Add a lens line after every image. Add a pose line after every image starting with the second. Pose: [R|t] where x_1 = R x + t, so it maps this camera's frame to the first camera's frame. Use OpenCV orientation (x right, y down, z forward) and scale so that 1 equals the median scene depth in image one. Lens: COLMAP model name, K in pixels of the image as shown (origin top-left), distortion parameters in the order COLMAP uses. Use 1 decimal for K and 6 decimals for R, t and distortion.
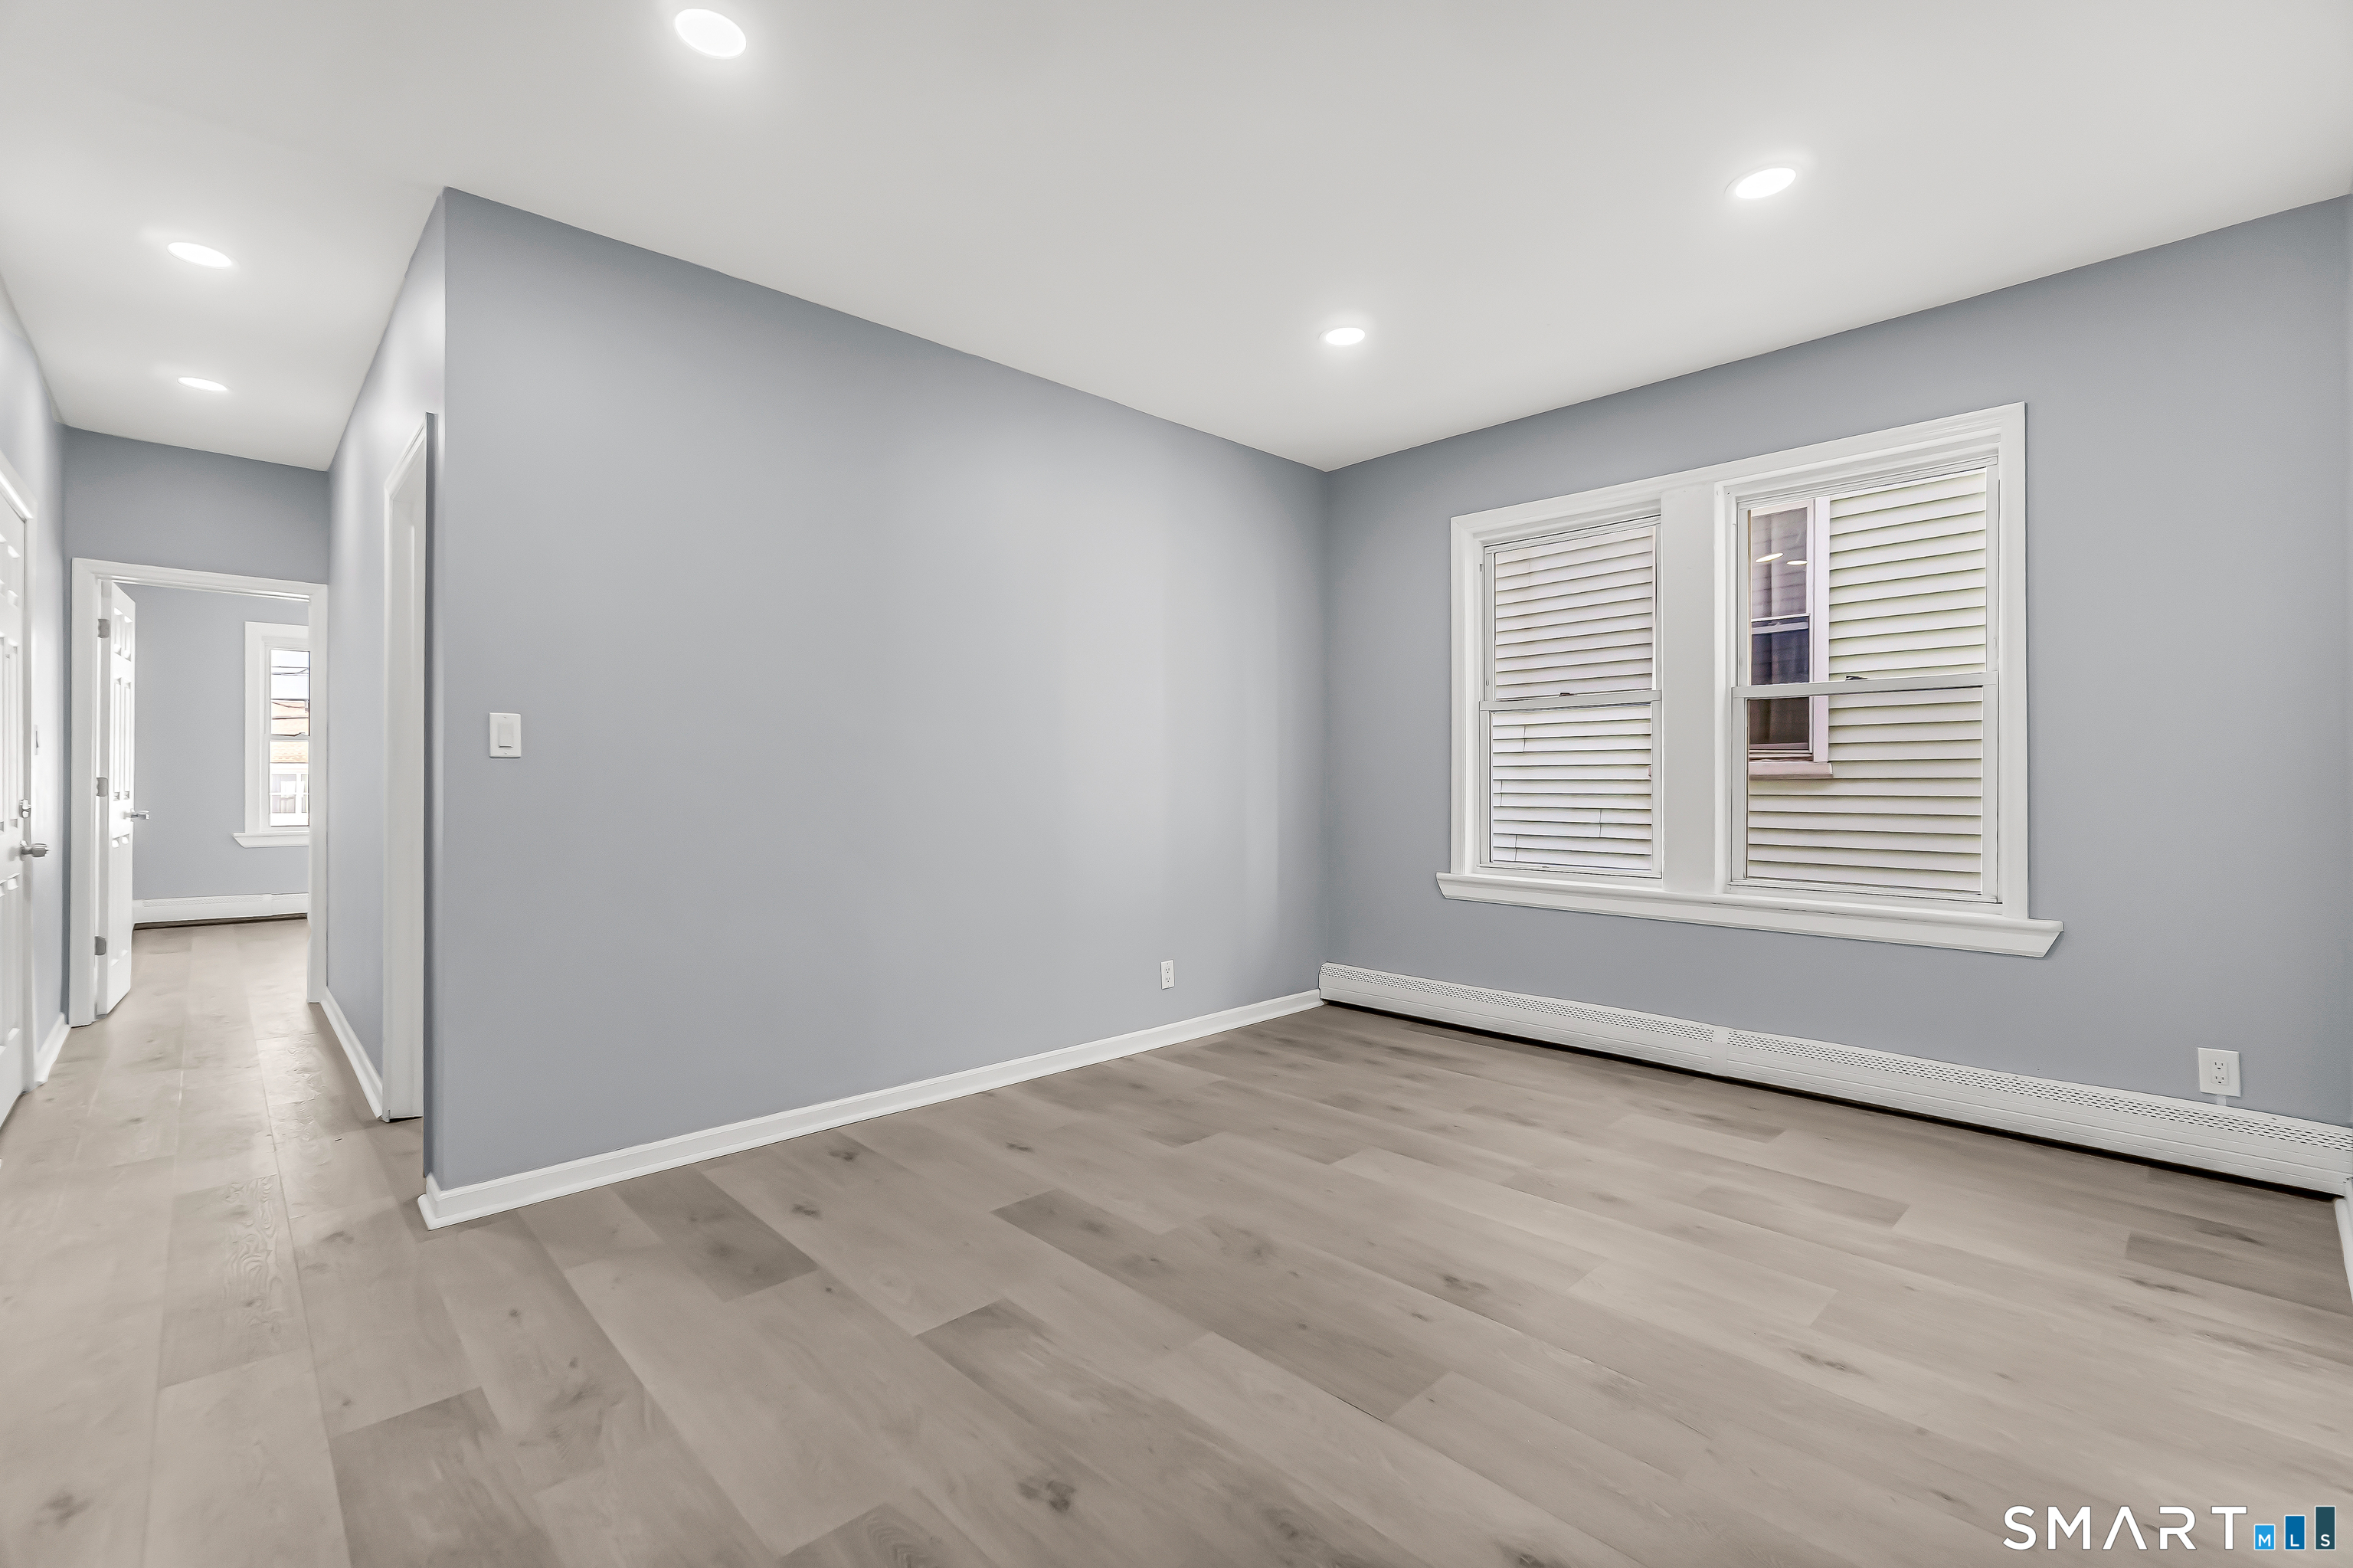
lens RADIAL K [[998.6, 0, 1176.5], [0, 998.6, 784.0], [0, 0, 1]] dist [0.000345, 0.000113]
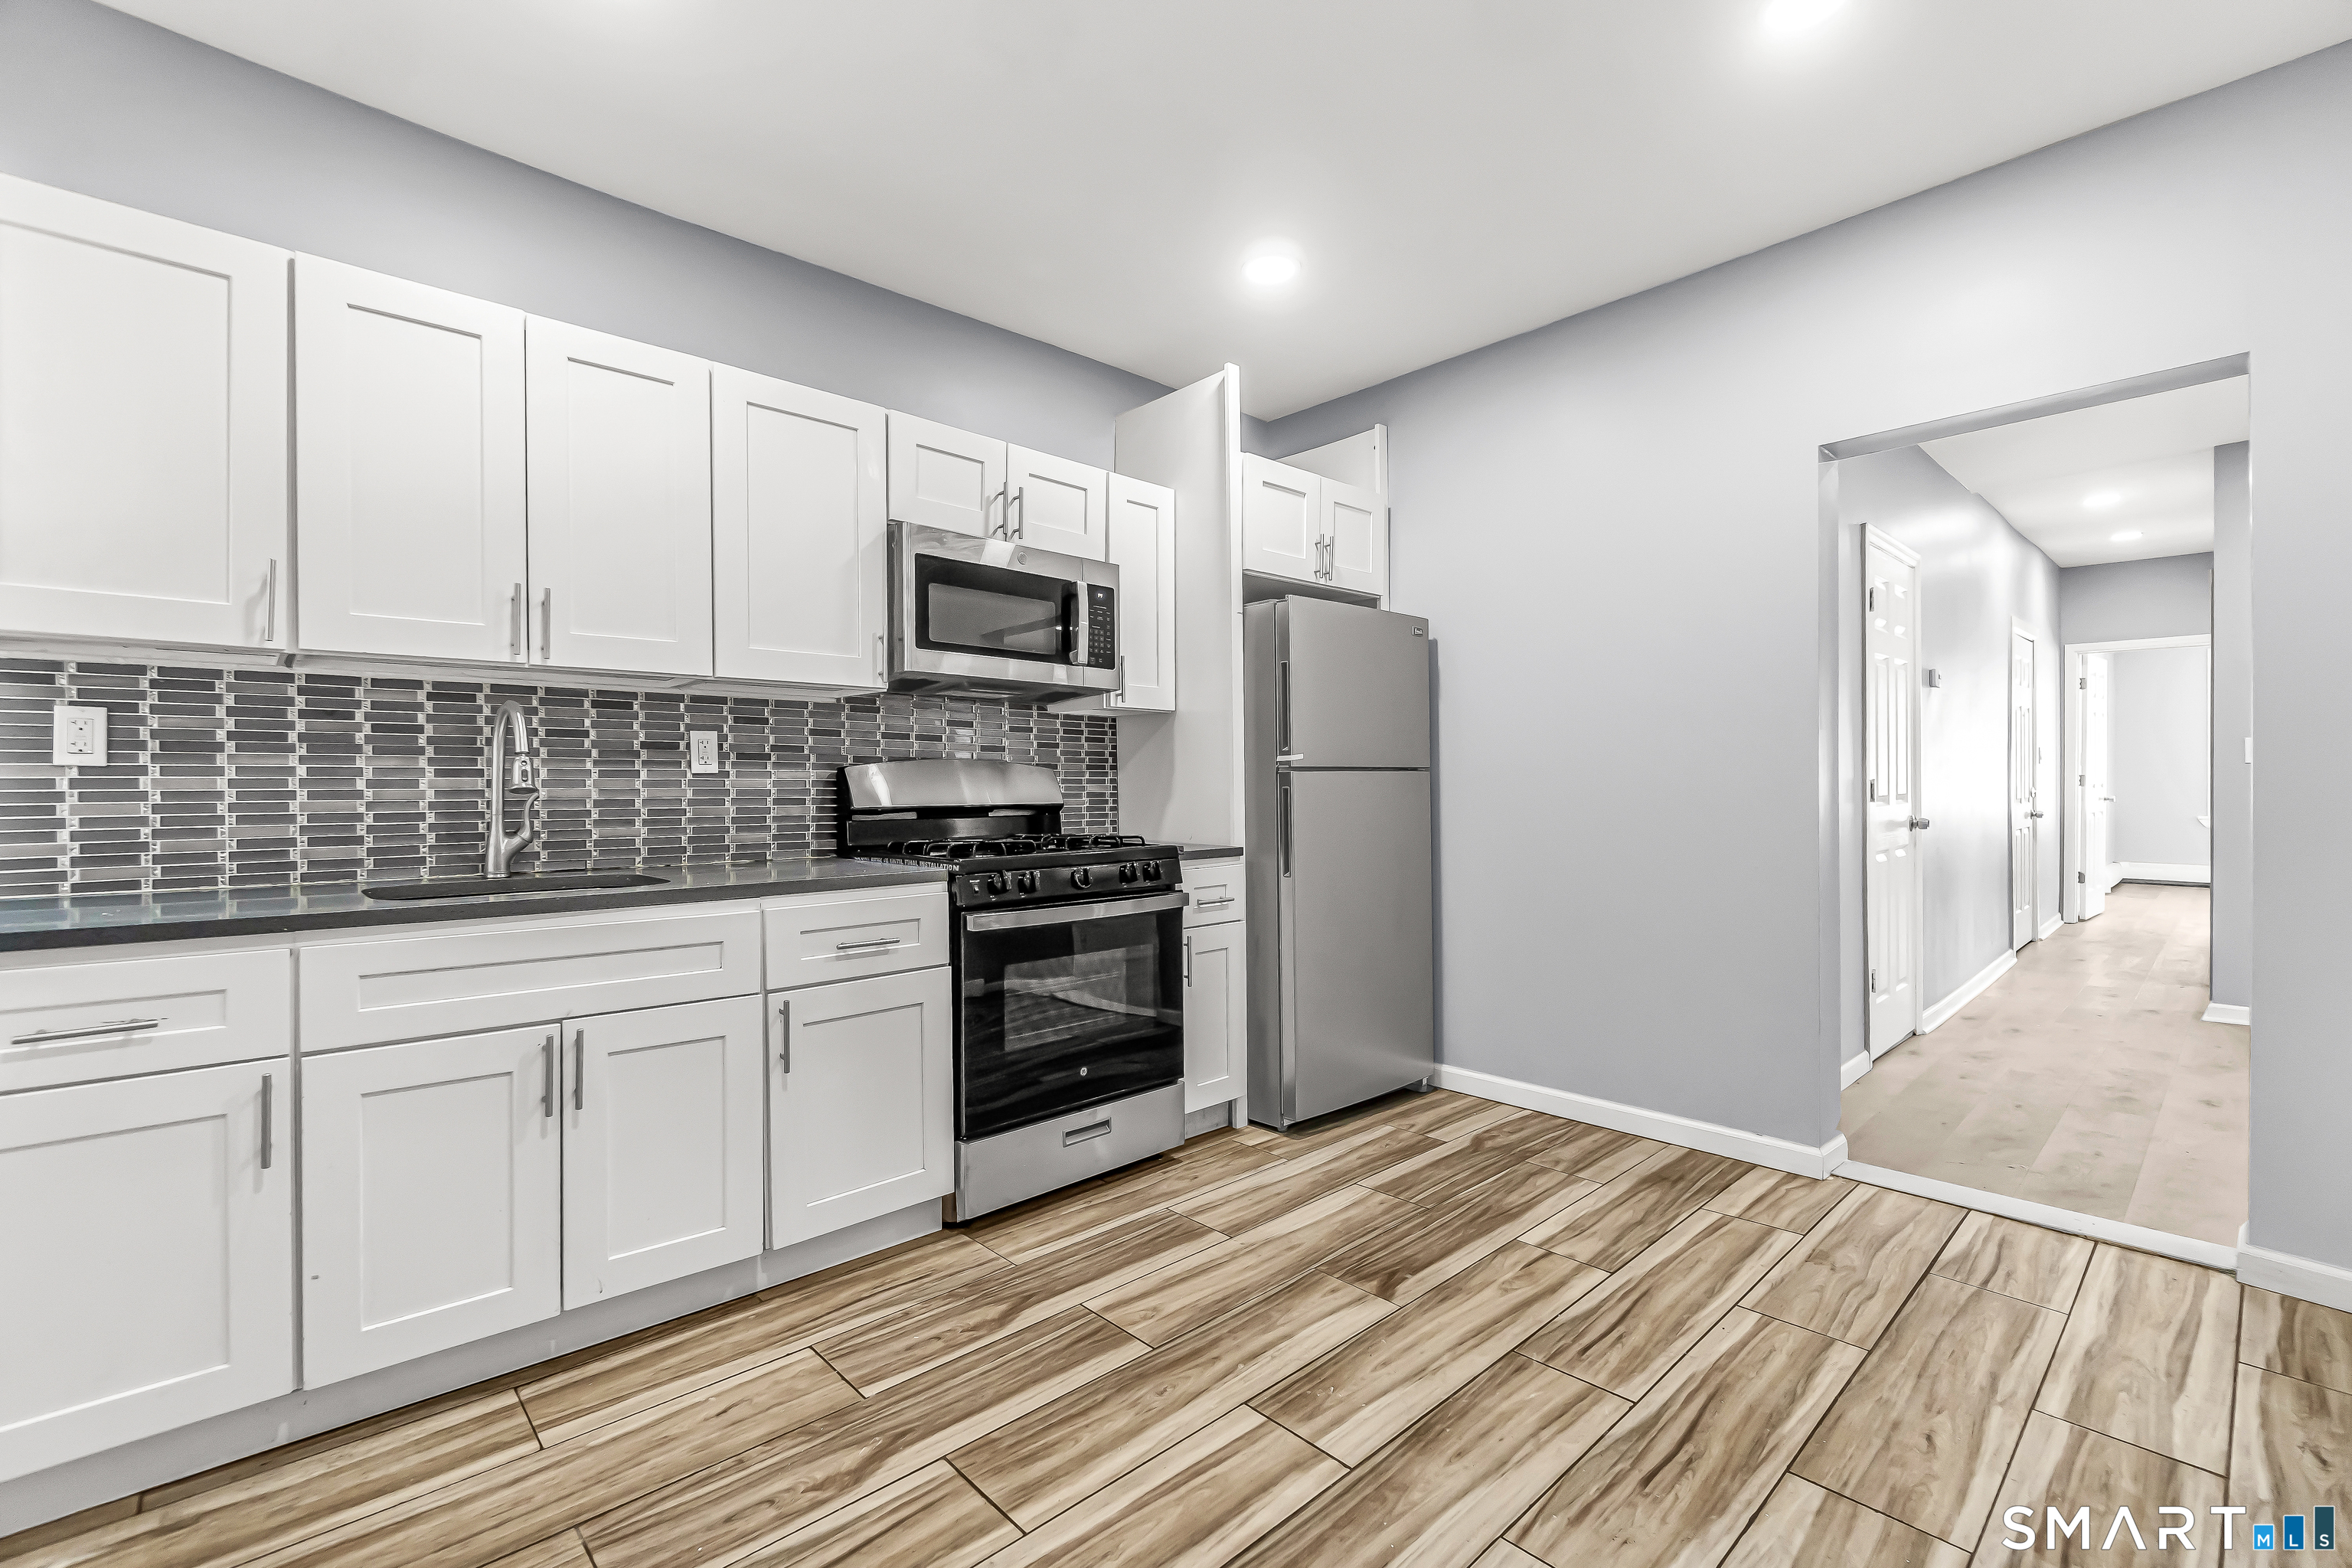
lens RADIAL K [[998.1, 0, 1176.0], [0, 998.1, 784.0], [0, 0, 1]] dist [0.000345, 0.000113]
pose [[-0.036347, -0.004296, -0.999330, 0.609707], [0.007094, 0.999964, -0.004557, 0.005925], [0.999314, -0.007255, -0.036315, -0.419710]]
